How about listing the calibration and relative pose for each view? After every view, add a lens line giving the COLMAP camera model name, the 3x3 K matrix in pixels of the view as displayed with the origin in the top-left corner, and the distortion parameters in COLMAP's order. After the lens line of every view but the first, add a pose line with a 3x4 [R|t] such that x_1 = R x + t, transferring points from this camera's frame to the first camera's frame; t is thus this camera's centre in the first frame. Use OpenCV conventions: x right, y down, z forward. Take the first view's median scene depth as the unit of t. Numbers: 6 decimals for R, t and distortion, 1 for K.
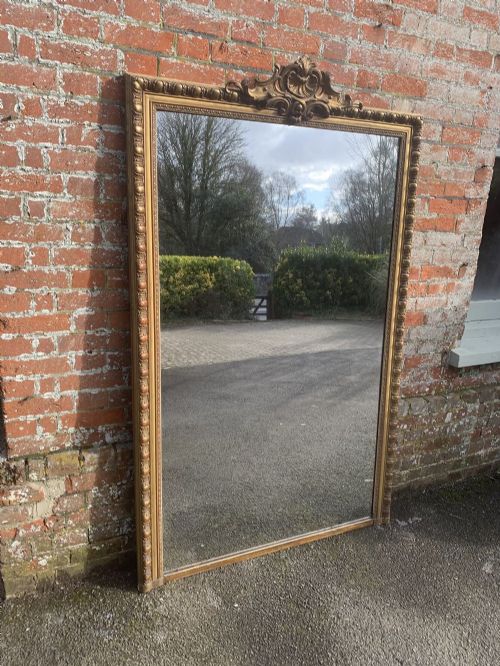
lens RADIAL K [[471.7, 0, 251.4], [0, 471.7, 335.5], [0, 0, 1]] dist [0.006939, -0.004822]
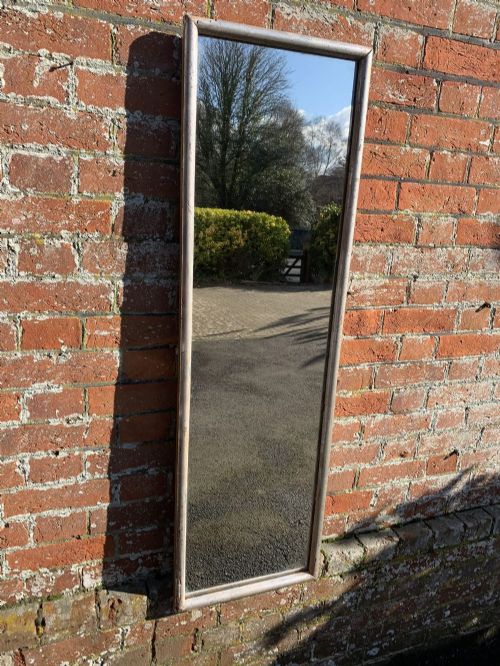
lens RADIAL K [[471.7, 0, 255.2], [0, 471.7, 334.9], [0, 0, 1]] dist [0.006939, -0.004822]
pose [[0.997095, 0.034476, -0.067925, -0.053226], [-0.033401, 0.999299, 0.016900, -0.124329], [0.068461, -0.014582, 0.997547, 0.402507]]
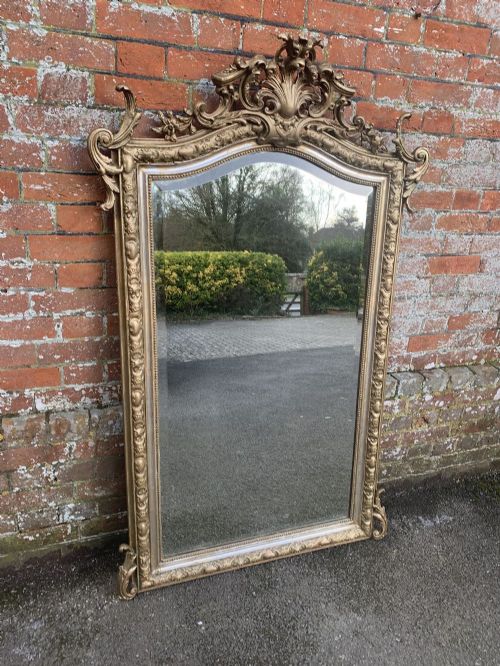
lens RADIAL K [[471.7, 0, 252.8], [0, 471.7, 328.7], [0, 0, 1]] dist [0.006939, -0.004822]
pose [[0.996061, 0.051379, -0.072267, 0.087430], [-0.043059, 0.992739, 0.112314, -0.004589], [0.077513, -0.108760, 0.991041, 0.288133]]
